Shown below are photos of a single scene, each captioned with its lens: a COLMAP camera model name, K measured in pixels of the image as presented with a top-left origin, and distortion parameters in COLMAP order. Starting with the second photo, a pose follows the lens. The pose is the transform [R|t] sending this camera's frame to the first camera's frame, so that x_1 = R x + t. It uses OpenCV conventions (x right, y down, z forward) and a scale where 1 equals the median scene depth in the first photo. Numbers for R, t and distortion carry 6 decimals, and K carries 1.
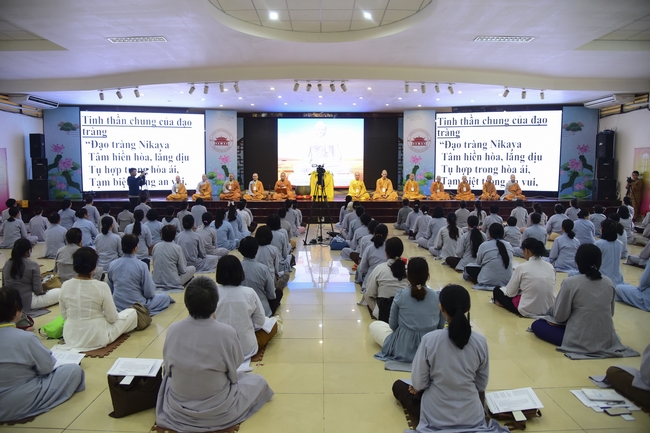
lens RADIAL K [[456.1, 0, 323.9], [0, 456.1, 220.4], [0, 0, 1]] dist [-0.112811, 0.008211]
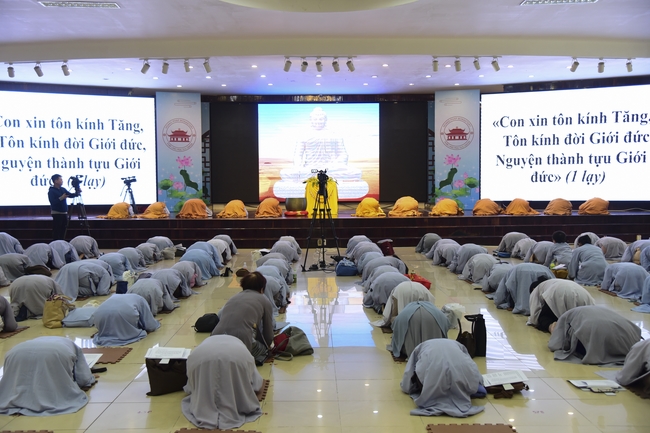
lens RADIAL K [[722.3, 0, 329.9], [0, 722.3, 221.4], [0, 0, 1]] dist [0.100155, 0.000000]
pose [[0.999879, -0.009429, 0.012356, -0.007417], [0.009993, 0.998875, -0.046365, 0.017810], [-0.011905, 0.046482, 0.998848, -0.174730]]
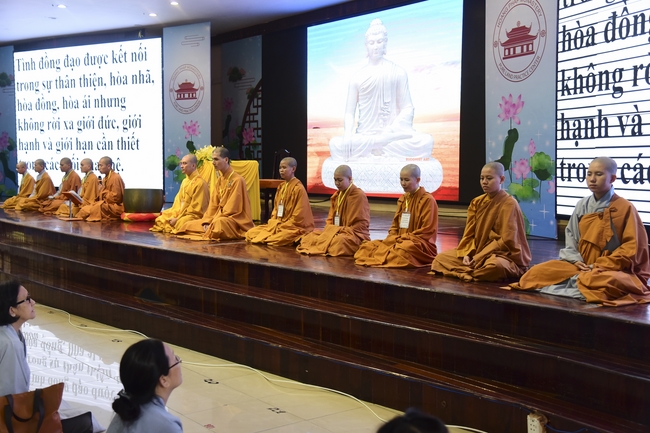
lens RADIAL K [[797.4, 0, 319.8], [0, 797.4, 217.8], [0, 0, 1]] dist [0.115326, 0.000000]
pose [[0.601426, 0.056947, -0.796896, 0.692176], [-0.079891, 0.996744, 0.010933, -0.079452], [0.794924, 0.057090, 0.604017, 0.779459]]
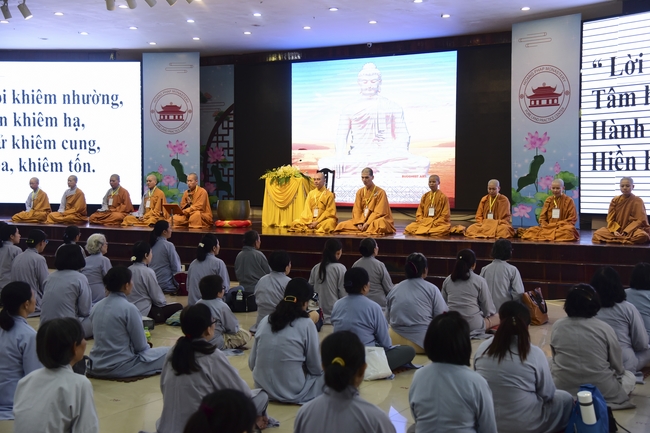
lens RADIAL K [[949.5, 0, 325.0], [0, 949.5, 221.2], [0, 0, 1]] dist [0.272802, 0.000000]
pose [[0.859198, 0.024316, -0.511066, 0.629788], [-0.052227, 0.997821, -0.040327, -0.020122], [0.508971, 0.061340, 0.858595, 0.193508]]
